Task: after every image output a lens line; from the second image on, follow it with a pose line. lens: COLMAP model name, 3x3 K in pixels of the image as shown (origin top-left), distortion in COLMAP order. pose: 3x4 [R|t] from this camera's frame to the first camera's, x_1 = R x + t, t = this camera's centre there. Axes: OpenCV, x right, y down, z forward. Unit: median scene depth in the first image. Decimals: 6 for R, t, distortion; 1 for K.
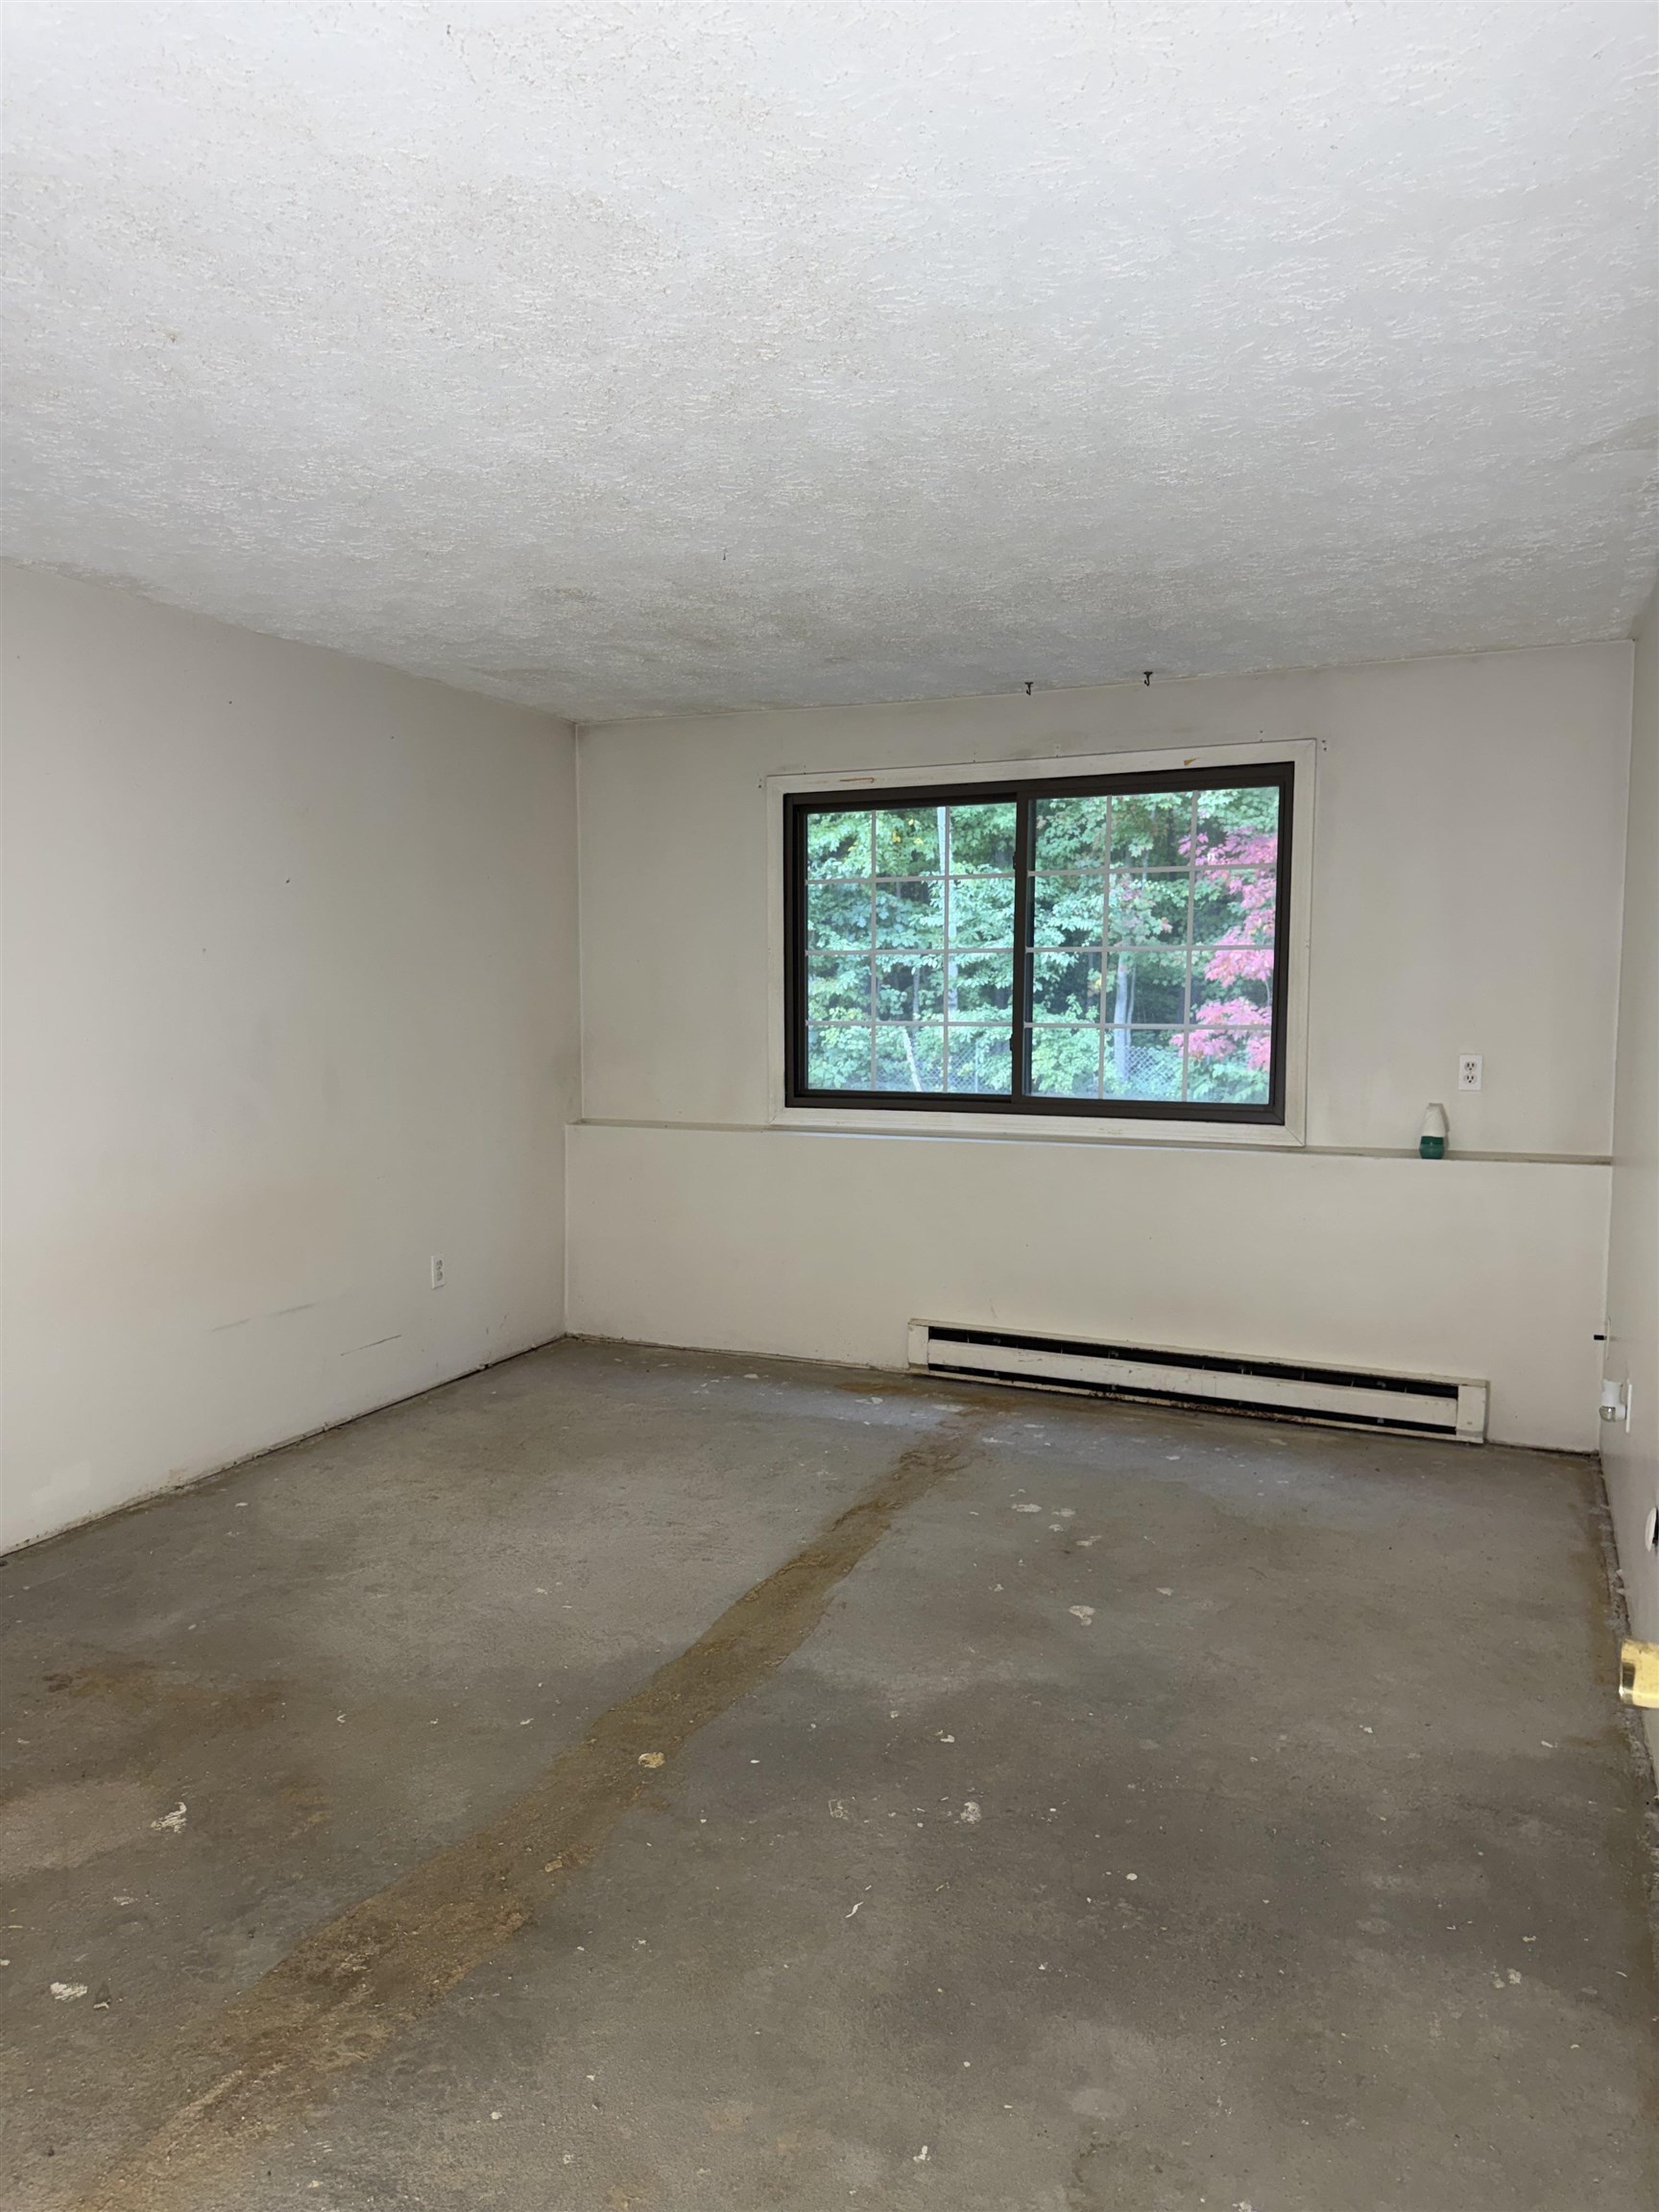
lens RADIAL K [[1557.2, 0, 826.4], [0, 1557.2, 1104.8], [0, 0, 1]] dist [-0.001016, -0.000113]
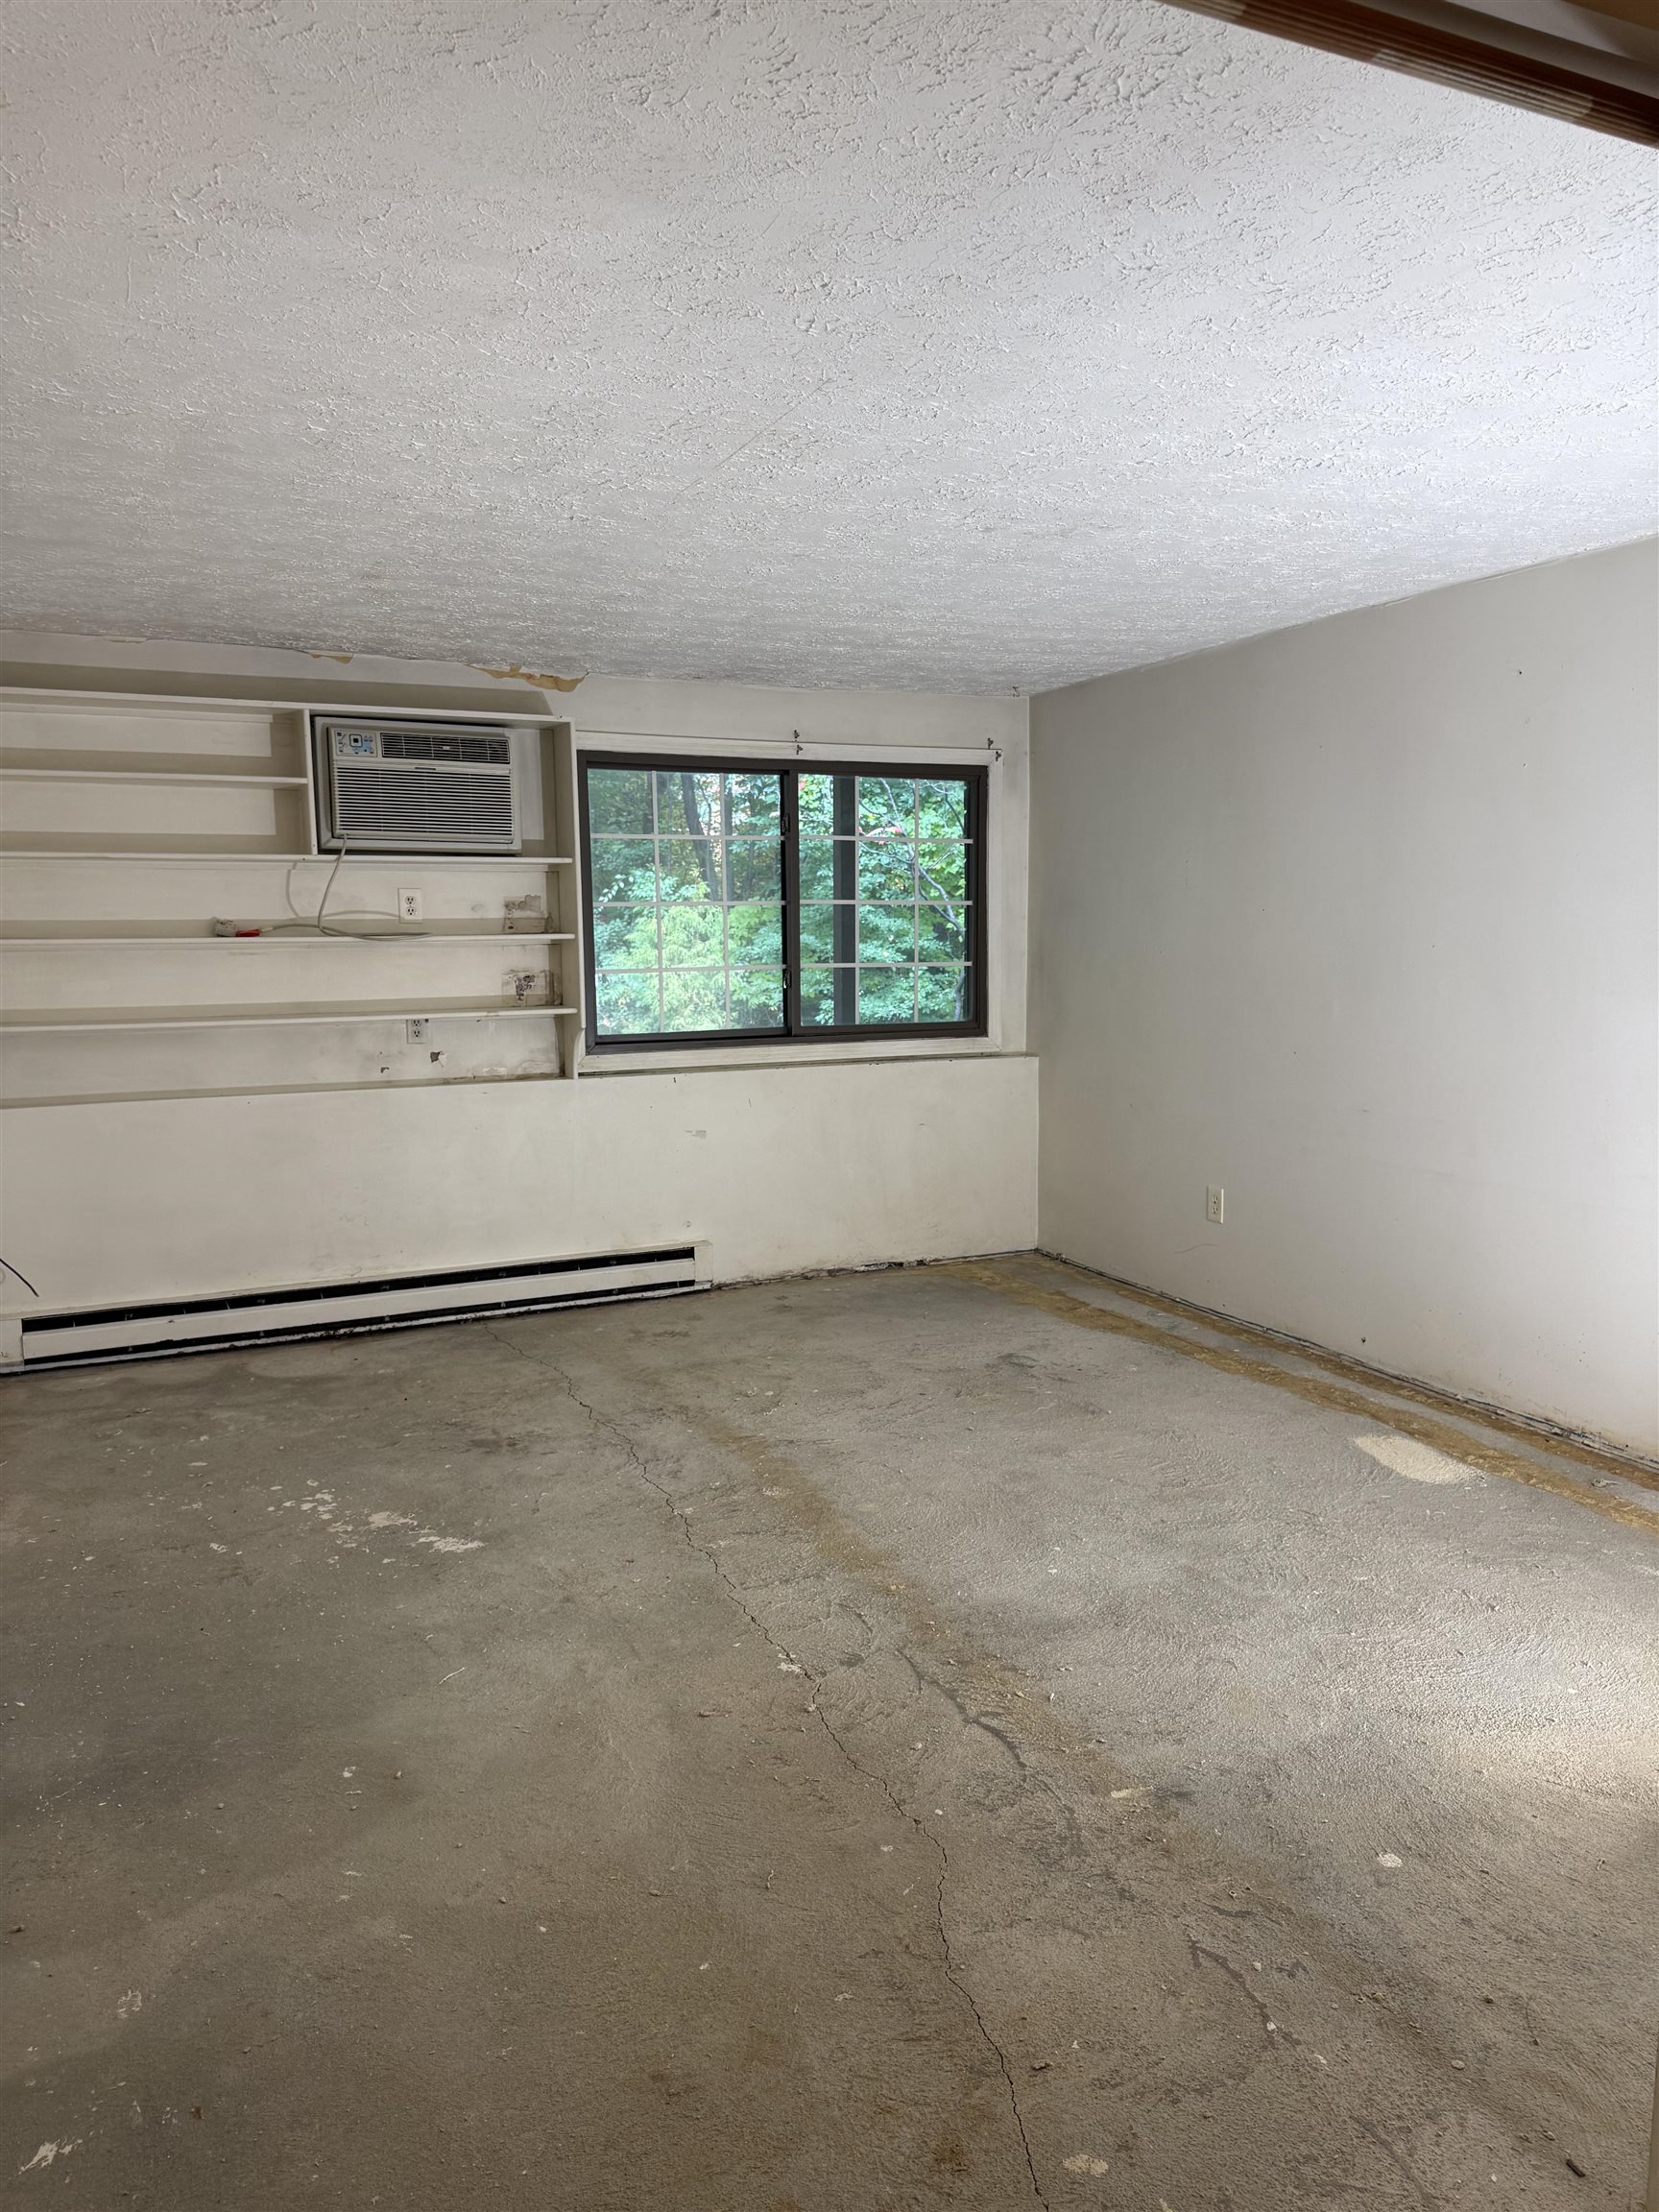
lens RADIAL K [[1557.2, 0, 825.6], [0, 1557.2, 1108.3], [0, 0, 1]] dist [-0.001016, -0.000113]
pose [[0.591734, -0.108798, 0.798758, -0.517283], [0.063415, 0.994063, 0.088421, -0.031951], [-0.803635, -0.001669, 0.595120, 0.182410]]
